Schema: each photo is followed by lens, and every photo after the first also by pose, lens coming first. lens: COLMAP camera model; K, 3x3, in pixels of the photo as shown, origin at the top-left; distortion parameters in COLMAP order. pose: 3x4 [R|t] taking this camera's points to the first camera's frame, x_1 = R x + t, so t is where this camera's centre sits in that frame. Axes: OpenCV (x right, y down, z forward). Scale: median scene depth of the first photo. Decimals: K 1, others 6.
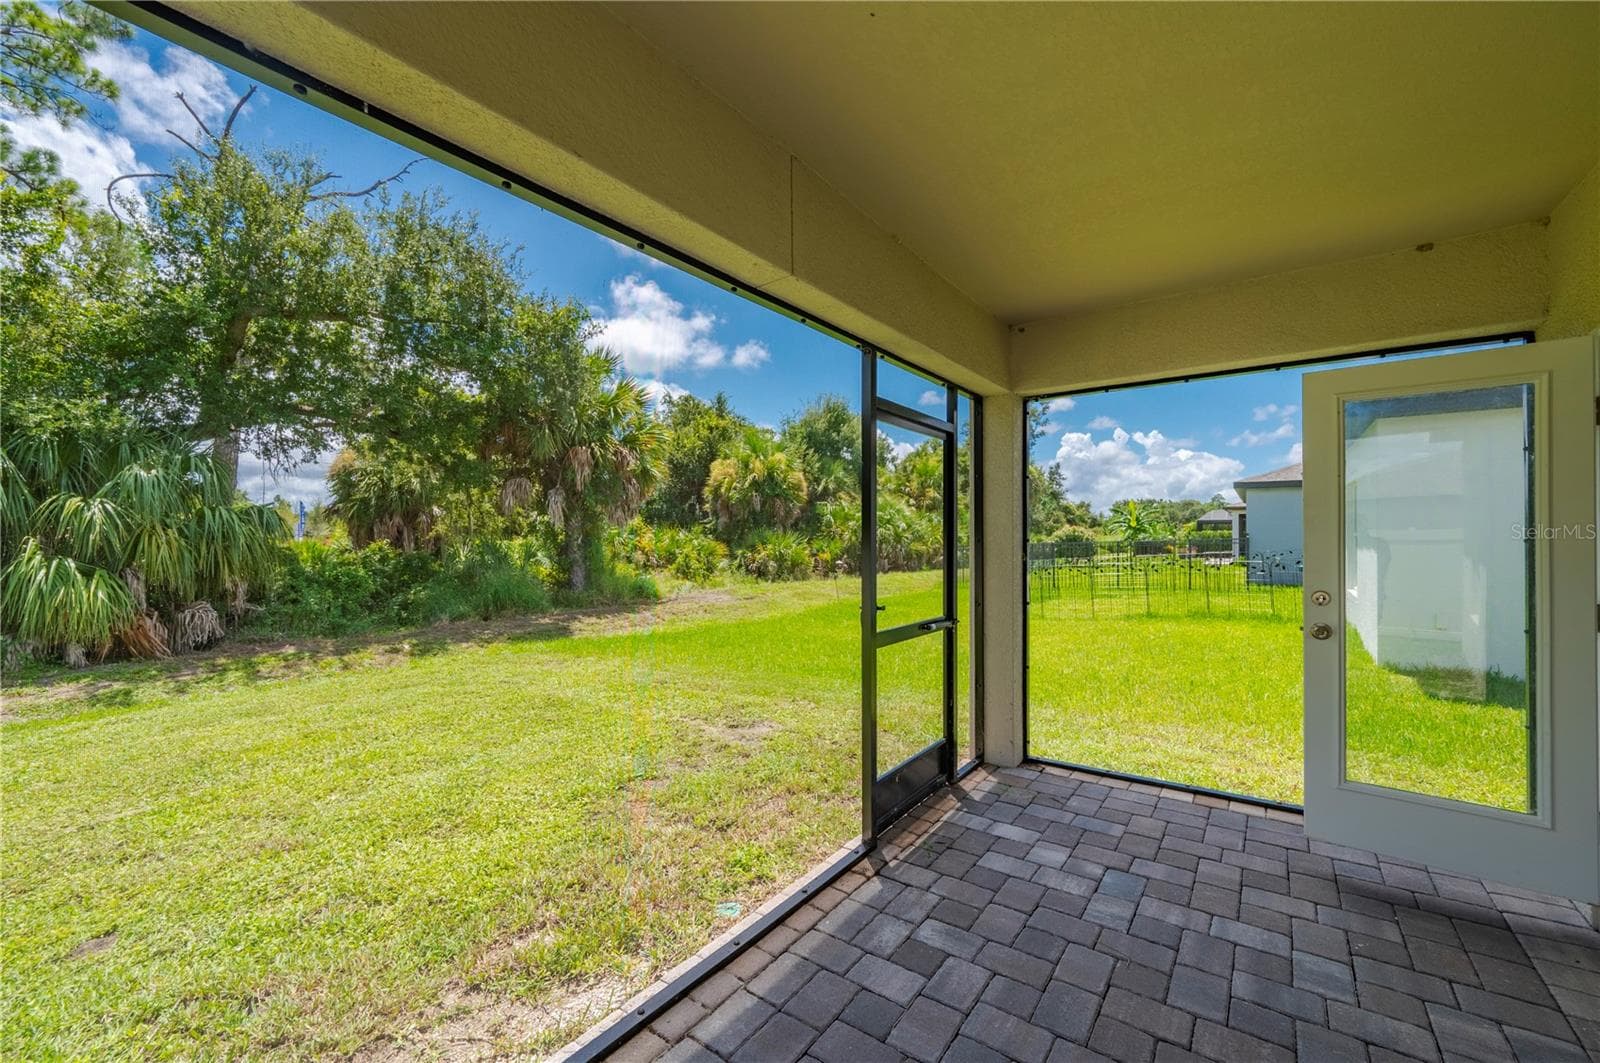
lens RADIAL K [[643.6, 0, 799.0], [0, 643.6, 534.8], [0, 0, 1]] dist [-0.000602, -0.000078]
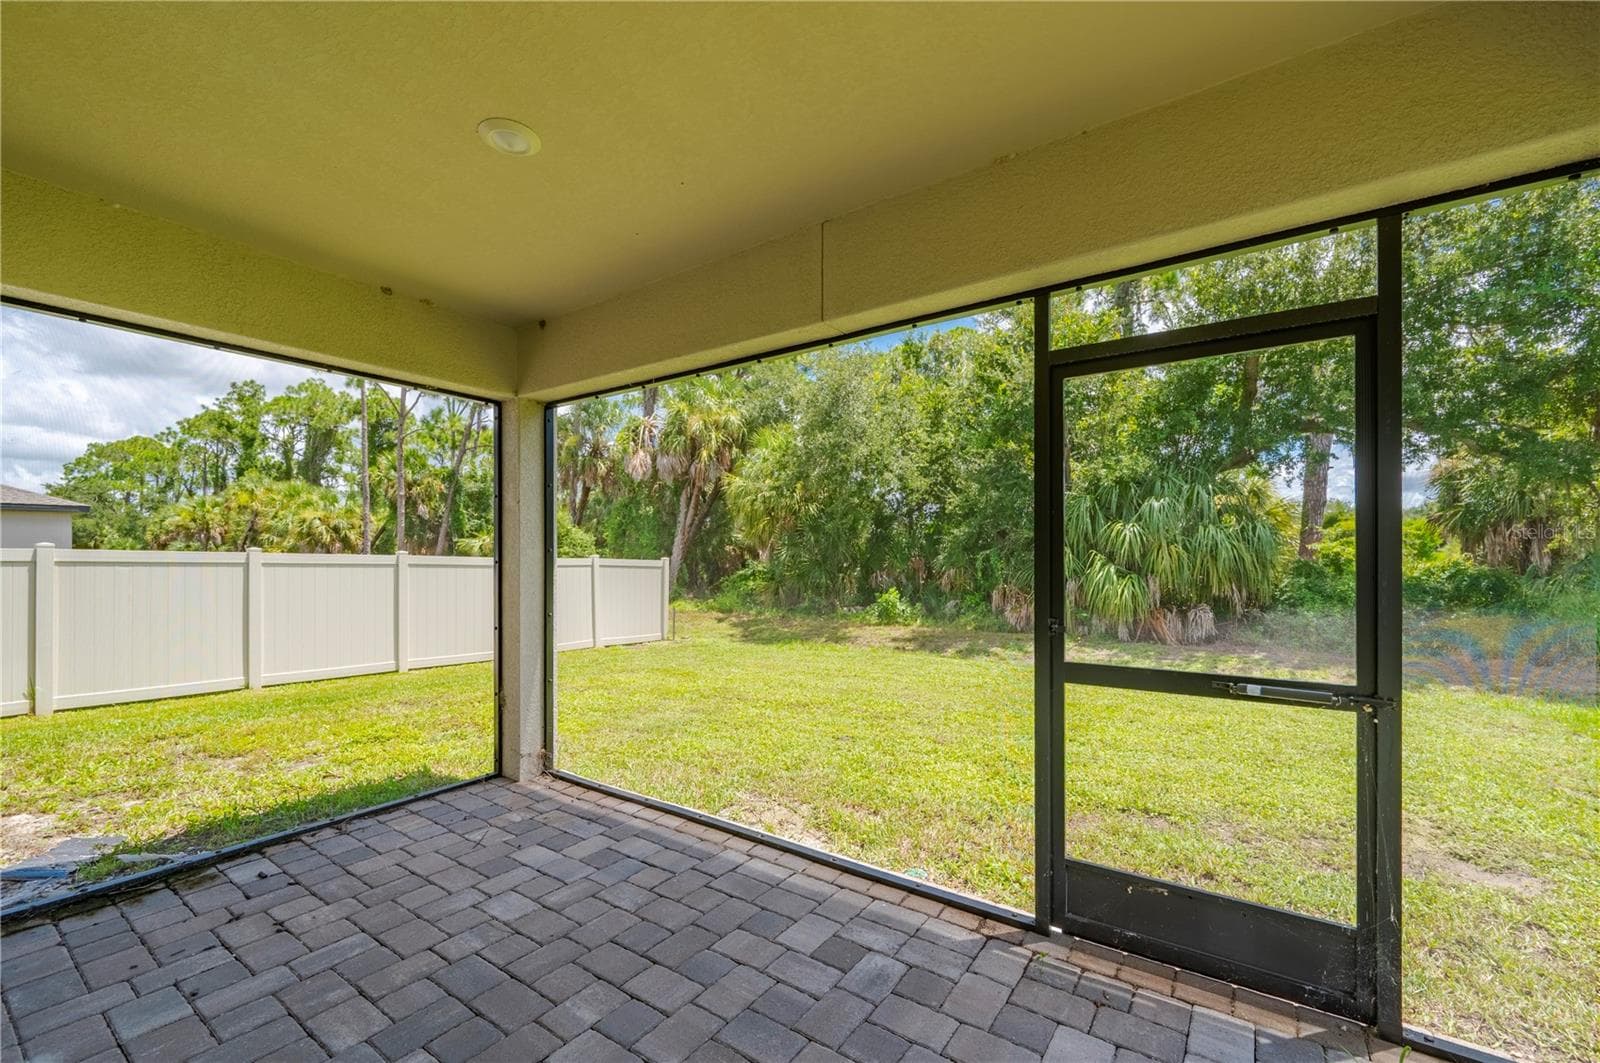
lens RADIAL K [[644.4, 0, 790.6], [0, 644.4, 552.9], [0, 0, 1]] dist [-0.000350, 0.000032]
pose [[0.022404, -0.001969, -0.999747, 0.843580], [0.004784, 0.999987, -0.001862, 0.023510], [0.999738, -0.004741, 0.022413, 0.640513]]
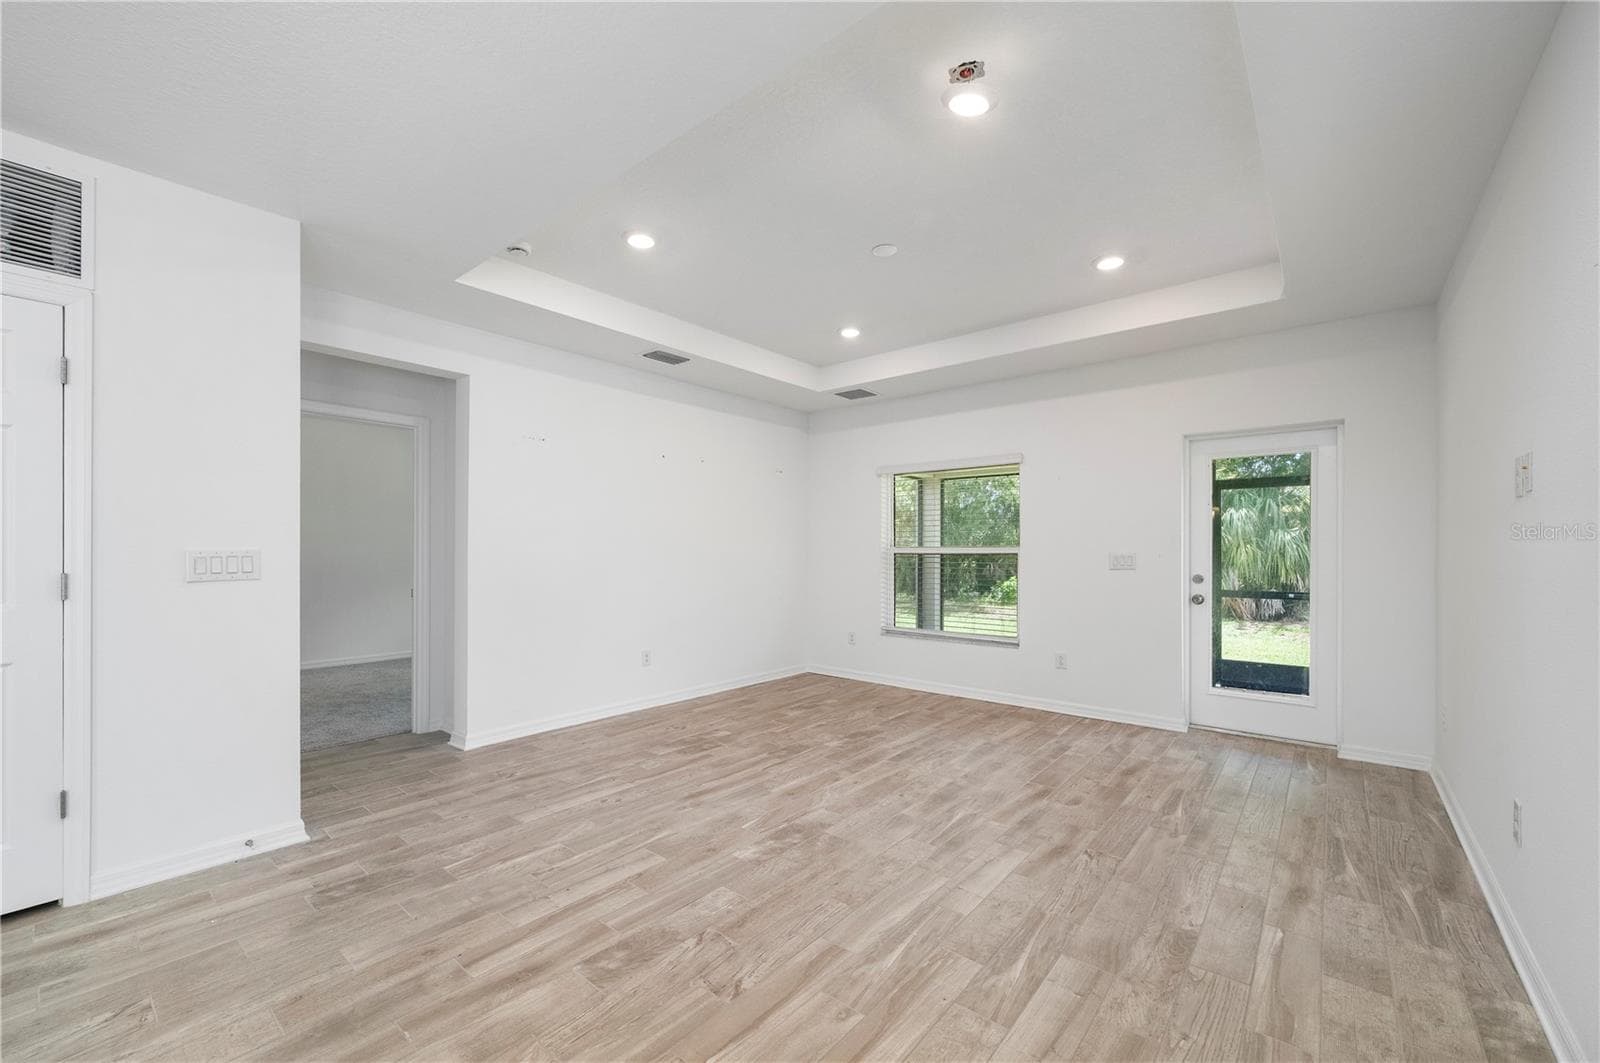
lens RADIAL K [[644.4, 0, 790.6], [0, 644.4, 552.9], [0, 0, 1]] dist [-0.000350, 0.000032]
pose [[-0.051335, 0.002442, -0.998679, 2.306399], [0.005428, 0.999983, 0.002166, 0.012234], [0.998667, -0.005310, -0.051347, -0.340367]]
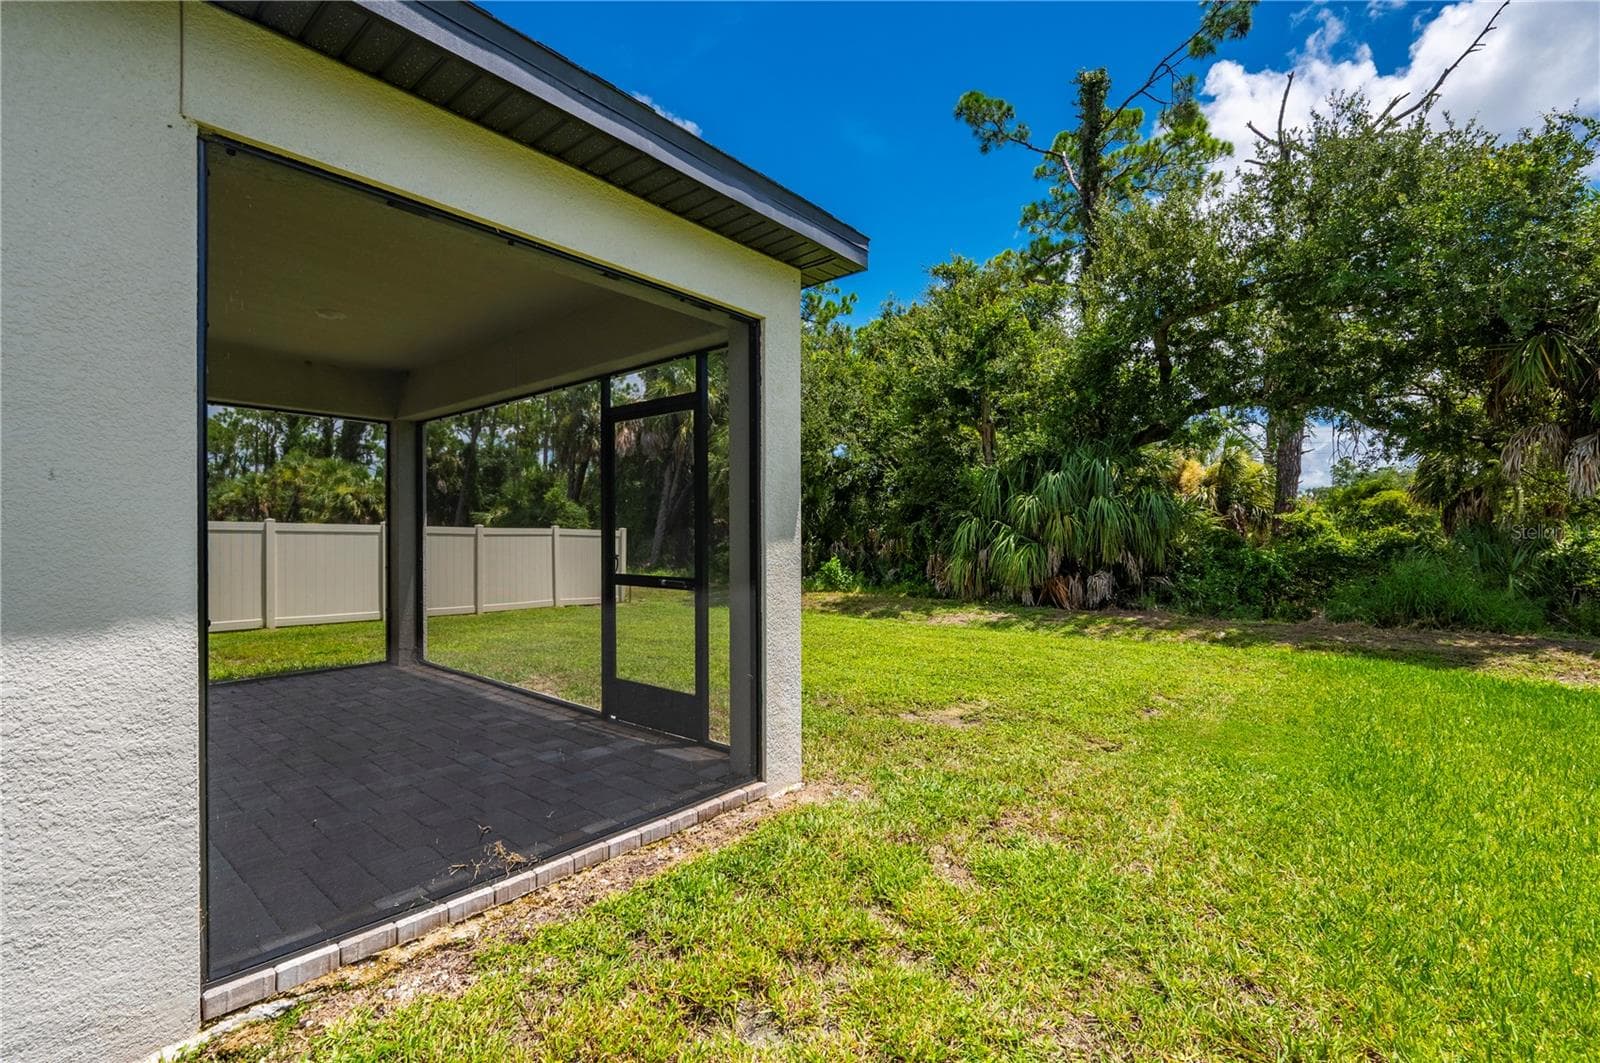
lens RADIAL K [[680.6, 0, 755.7], [0, 680.6, 529.9], [0, 0, 1]] dist [-0.000963, -0.000621]
pose [[-0.085005, 0.002874, -0.996376, 1.545259], [0.005131, 0.999984, 0.002447, 0.052018], [0.996367, -0.004905, -0.085018, 1.398197]]
